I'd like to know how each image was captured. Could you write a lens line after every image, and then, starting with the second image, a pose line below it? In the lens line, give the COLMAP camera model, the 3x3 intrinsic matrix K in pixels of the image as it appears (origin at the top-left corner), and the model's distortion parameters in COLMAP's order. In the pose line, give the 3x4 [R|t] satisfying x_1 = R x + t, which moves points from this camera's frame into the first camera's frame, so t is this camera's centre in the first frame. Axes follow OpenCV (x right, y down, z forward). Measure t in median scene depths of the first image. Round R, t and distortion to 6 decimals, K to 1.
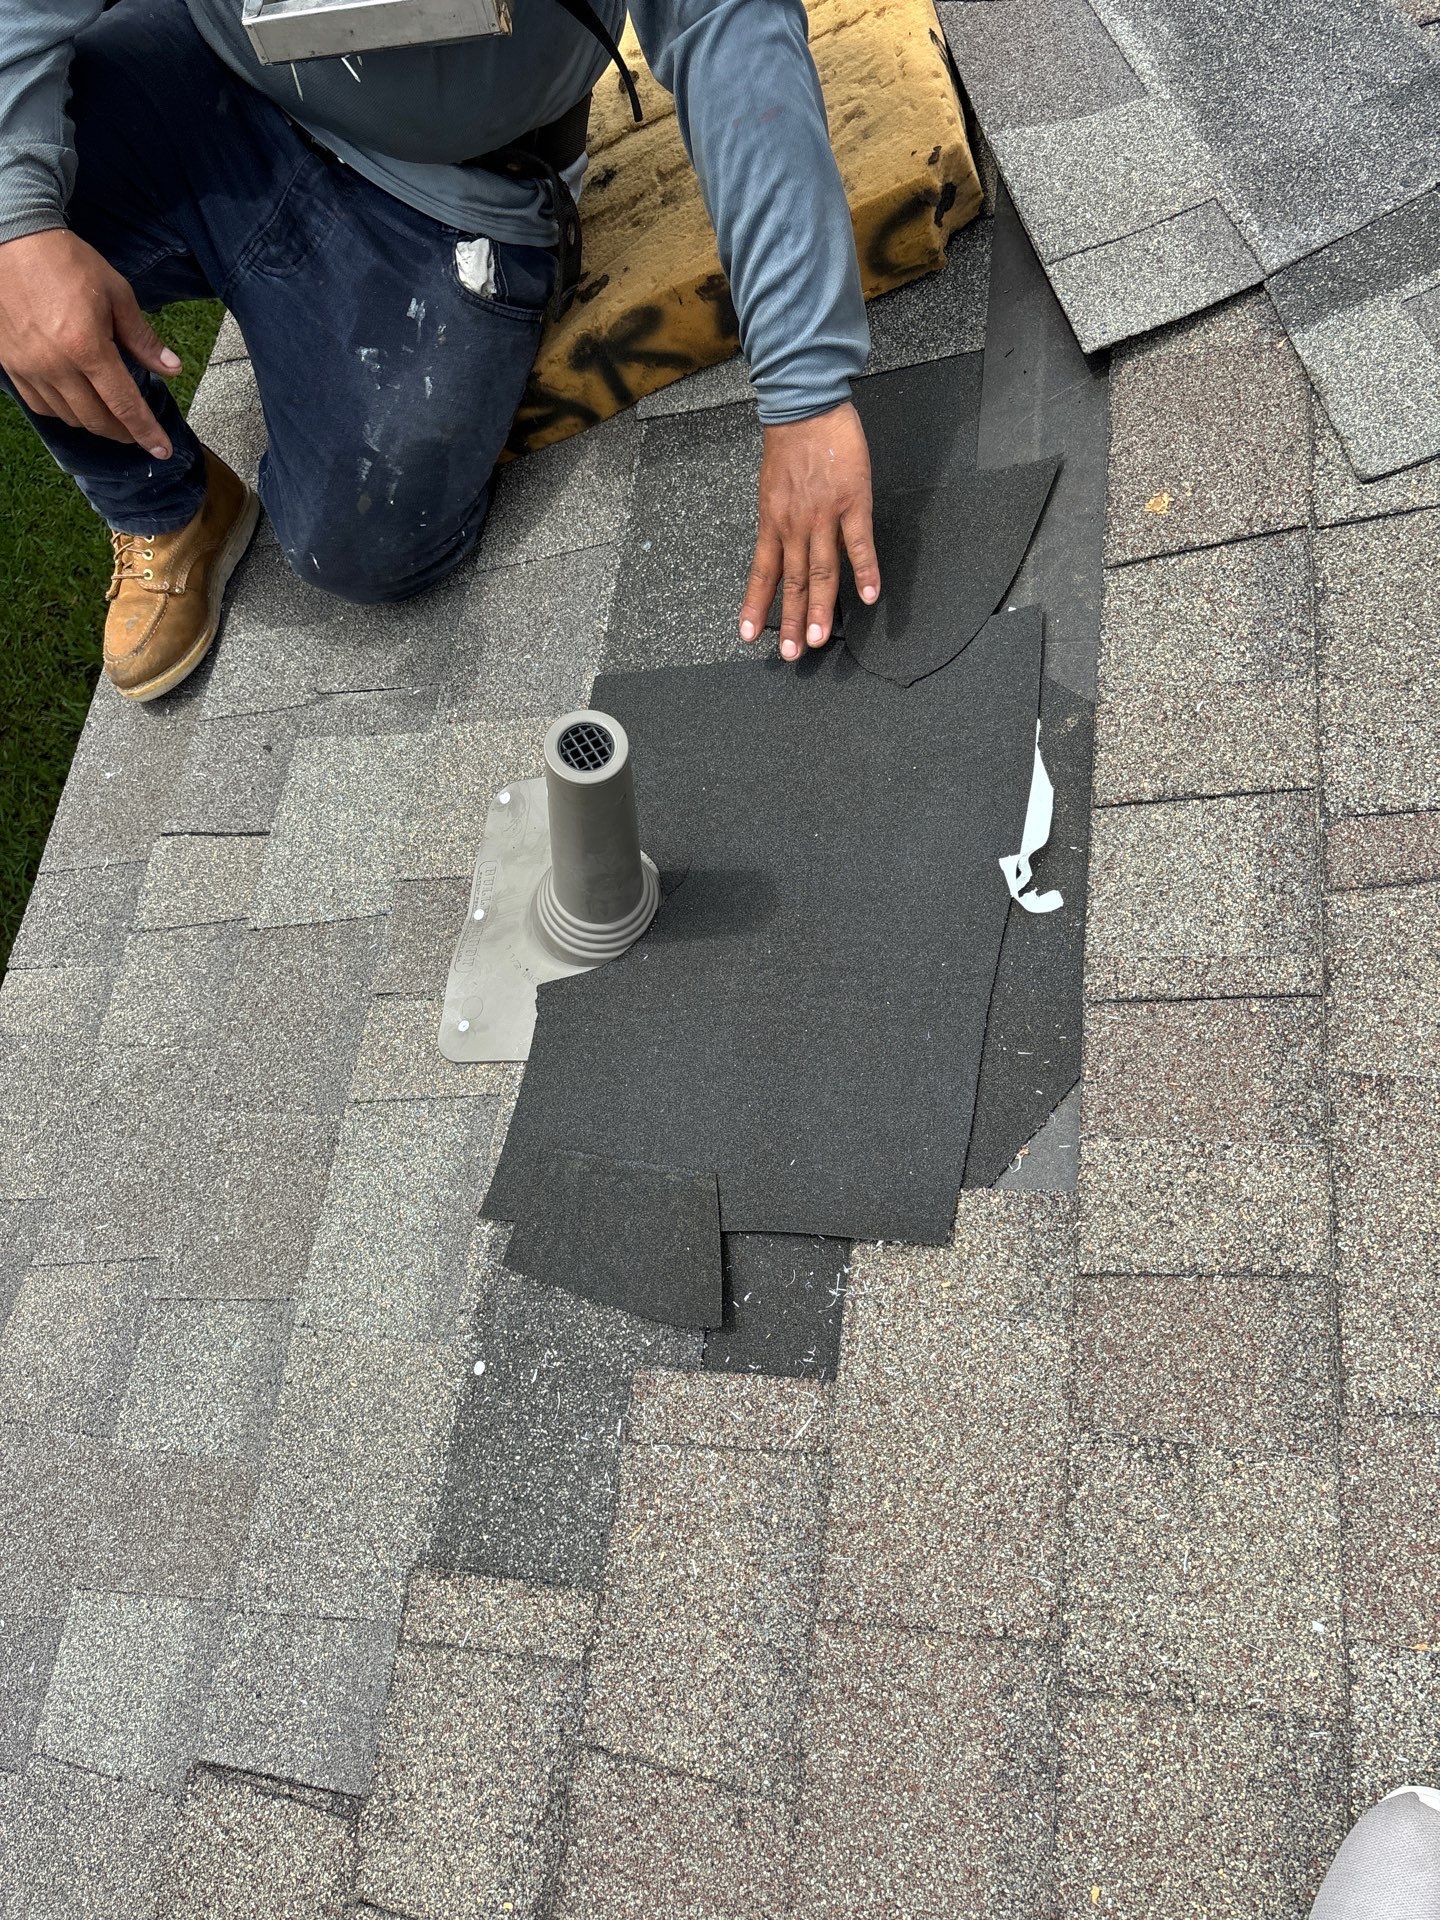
lens RADIAL K [[1449.3, 0, 744.6], [0, 1449.3, 1001.1], [0, 0, 1]] dist [0.008660, 0.004686]
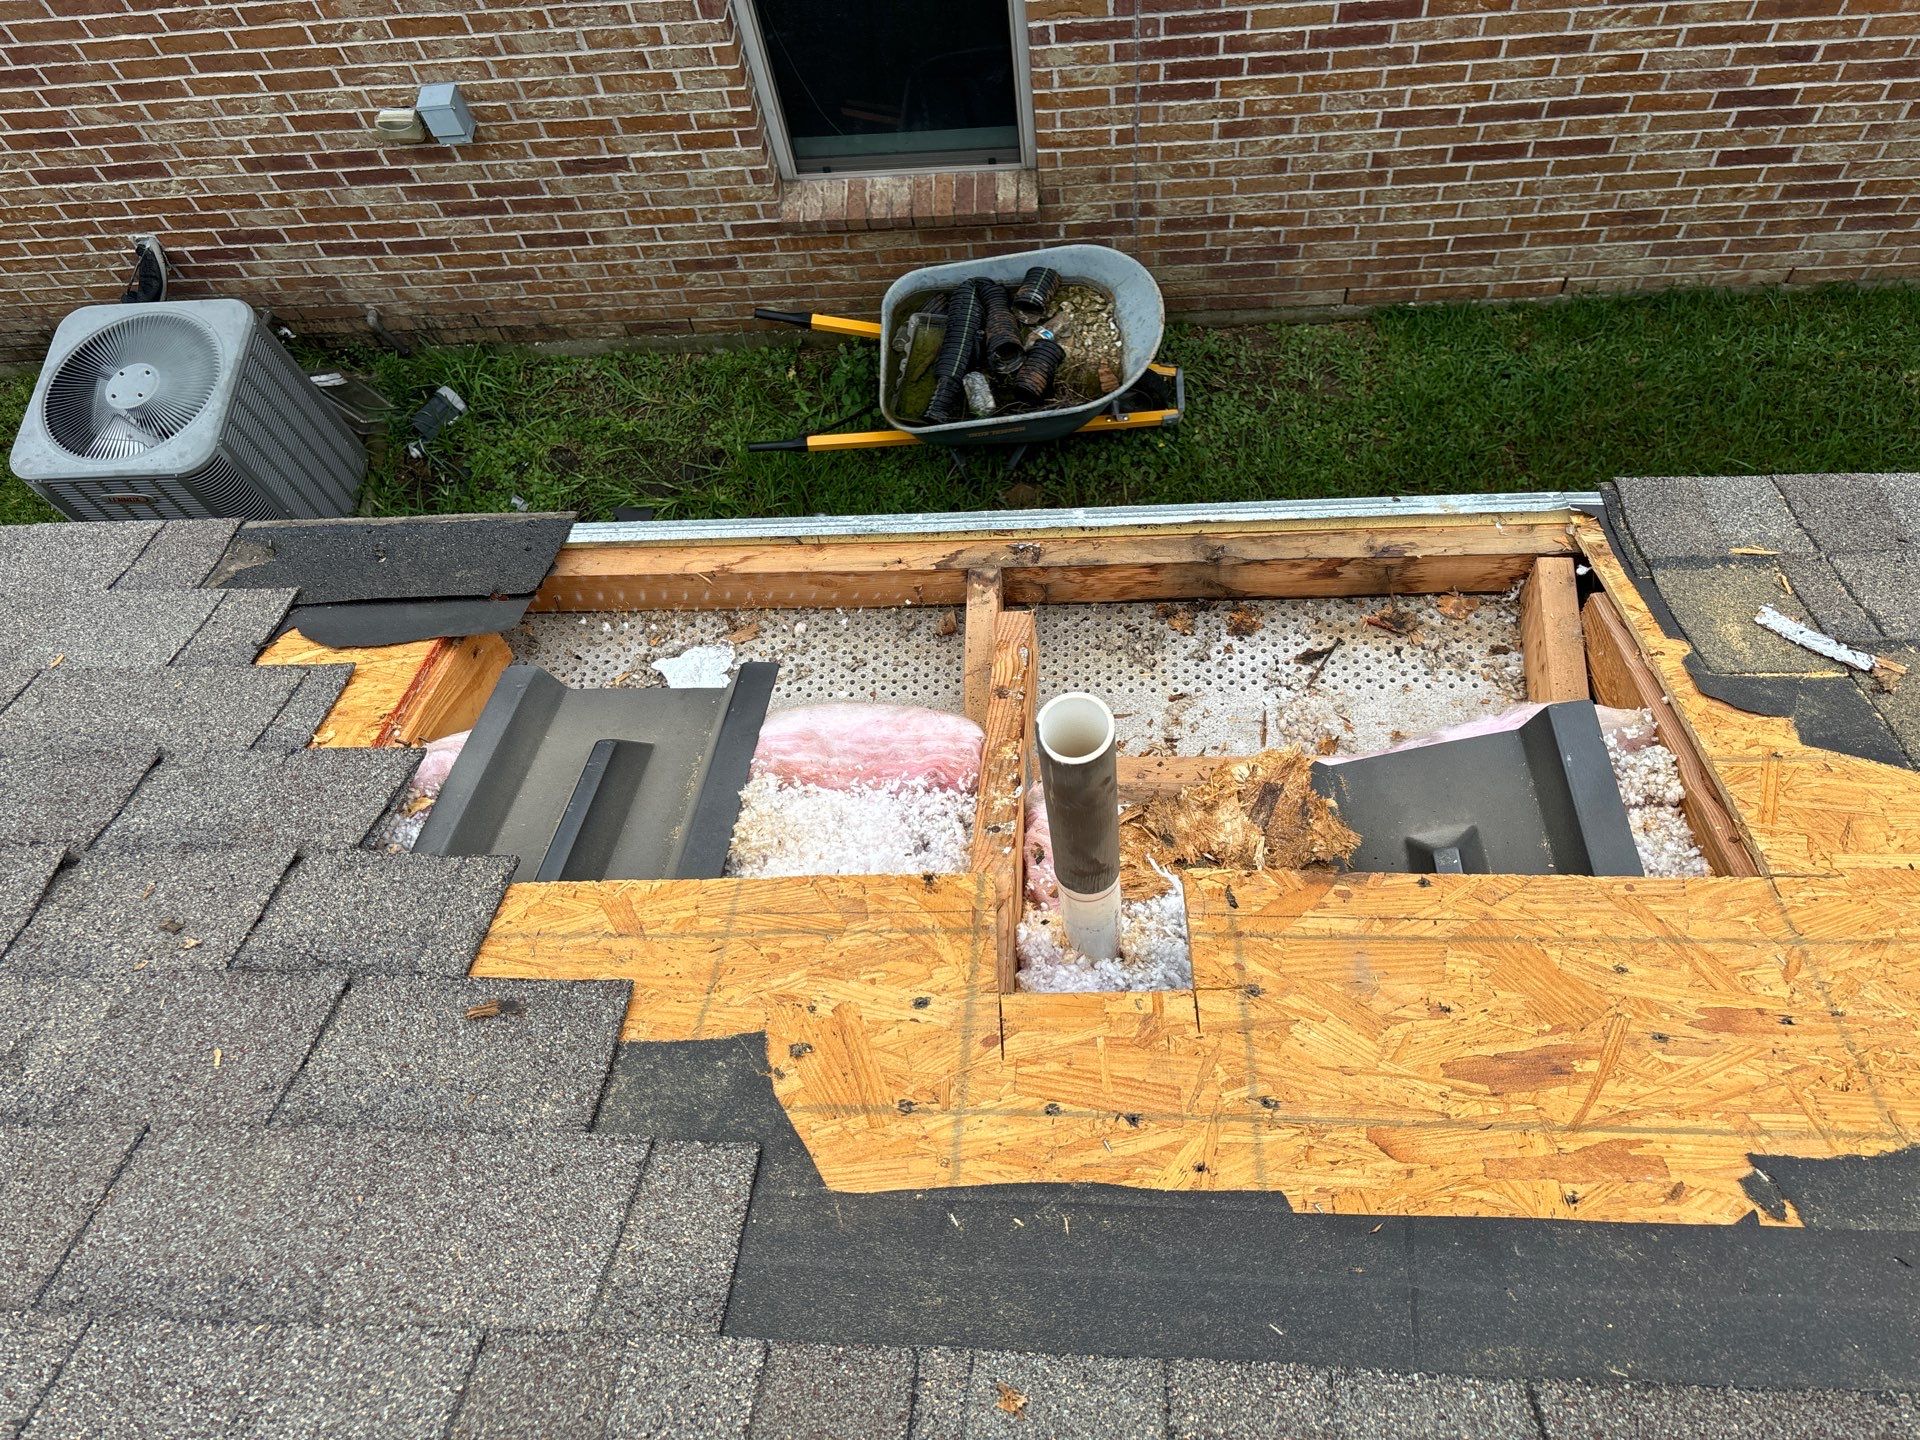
lens RADIAL K [[1445.2, 0, 965.9], [0, 1445.2, 723.6], [0, 0, 1]] dist [0.062505, -0.086278]
pose [[0.075090, 0.861331, -0.502465, 0.381327], [-0.883160, 0.291416, 0.367566, -0.503569], [0.463022, 0.416157, 0.782576, 0.136962]]
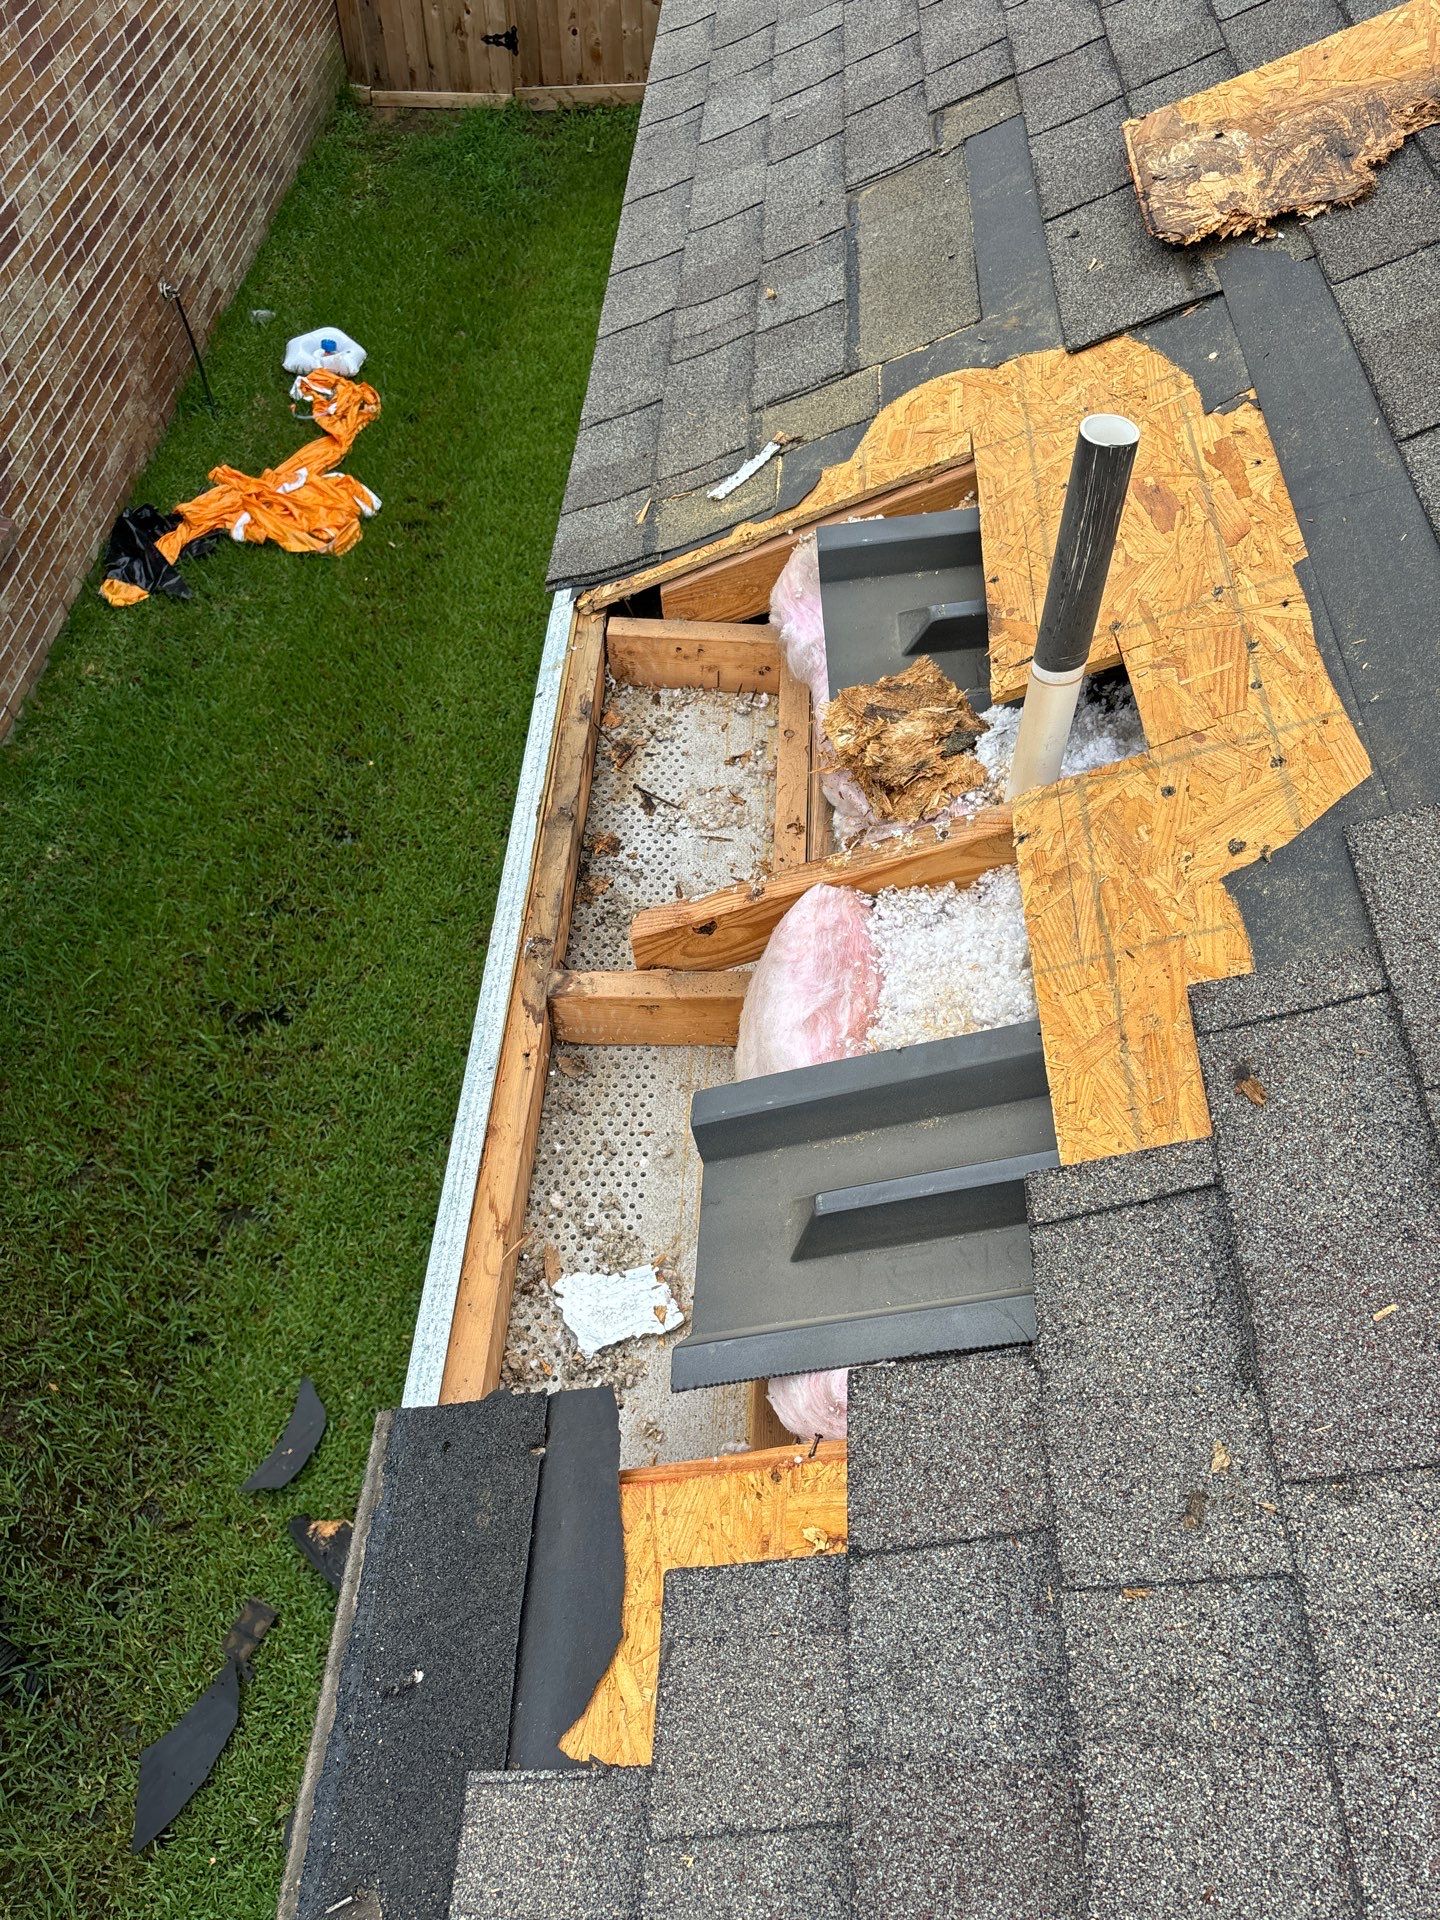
lens RADIAL K [[1471.9, 0, 728.6], [0, 1471.9, 966.3], [0, 0, 1]] dist [-0.017827, 0.057815]
pose [[0.996160, -0.087502, -0.002915, -0.484050], [0.082647, 0.950834, -0.298471, 0.615818], [0.028888, 0.297084, 0.954414, -0.183970]]
